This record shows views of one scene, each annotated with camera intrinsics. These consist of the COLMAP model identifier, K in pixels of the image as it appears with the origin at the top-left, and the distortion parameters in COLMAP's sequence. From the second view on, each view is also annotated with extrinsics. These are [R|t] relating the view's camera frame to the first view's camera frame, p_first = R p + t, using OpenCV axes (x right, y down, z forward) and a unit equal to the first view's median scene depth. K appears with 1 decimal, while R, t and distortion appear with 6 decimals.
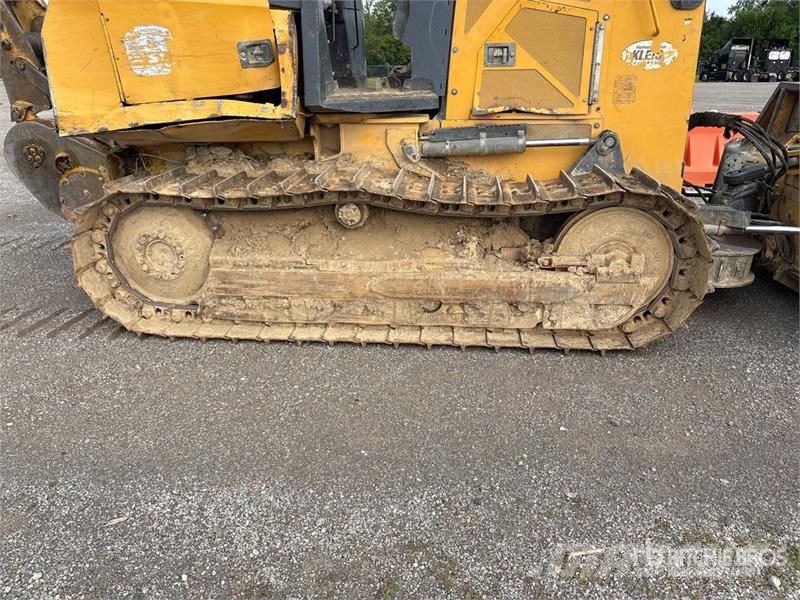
lens RADIAL K [[601.0, 0, 400.0], [0, 601.0, 300.0], [0, 0, 1]] dist [0.038045, -0.032107]
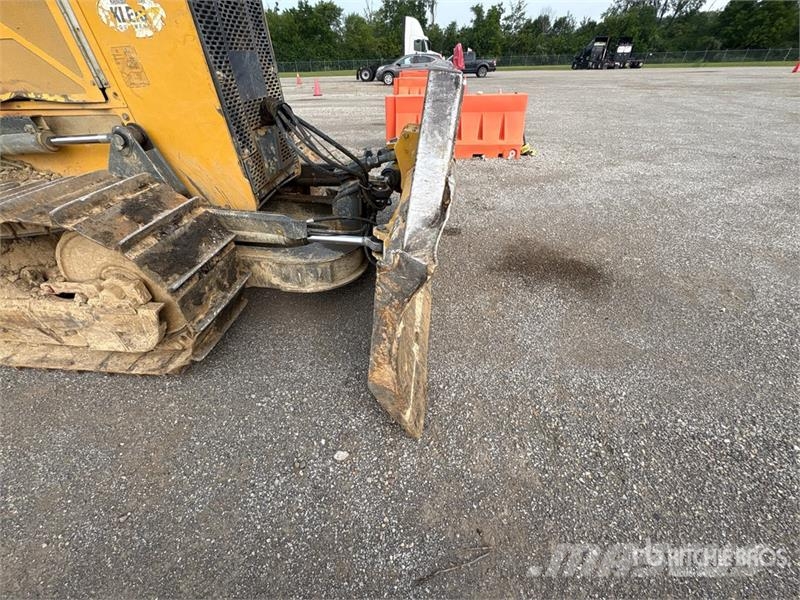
lens RADIAL K [[315.3, 0, 400.0], [0, 315.3, 300.0], [0, 0, 1]] dist [-0.000929, -0.000305]
pose [[0.999940, -0.006824, -0.008600, 0.760325], [0.008941, 0.960753, 0.277260, -0.169633], [0.006371, -0.277320, 0.960757, 0.533987]]
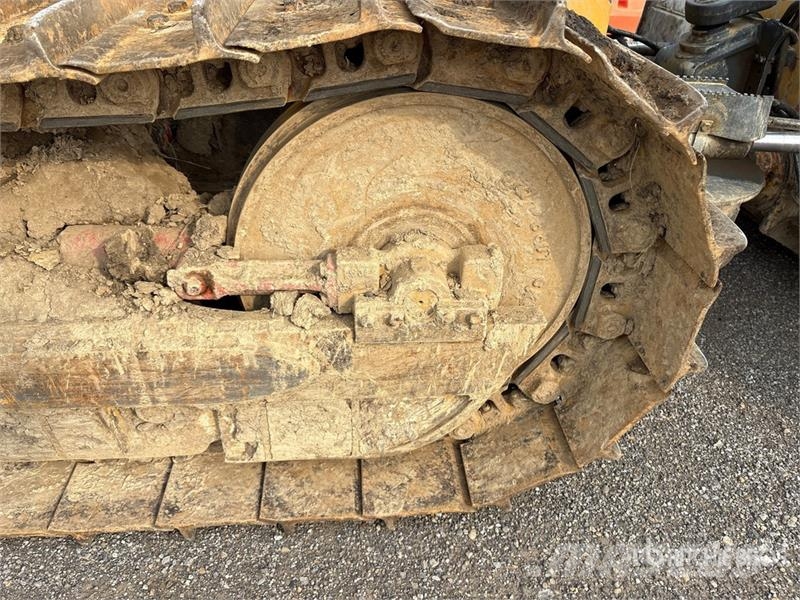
lens RADIAL K [[611.6, 0, 394.4], [0, 611.6, 298.9], [0, 0, 1]] dist [0.002140, -0.006946]
pose [[0.985116, -0.060118, 0.161036, 0.285432], [0.024459, 0.976338, 0.214862, -0.115817], [-0.170142, -0.207726, 0.963277, 0.674351]]
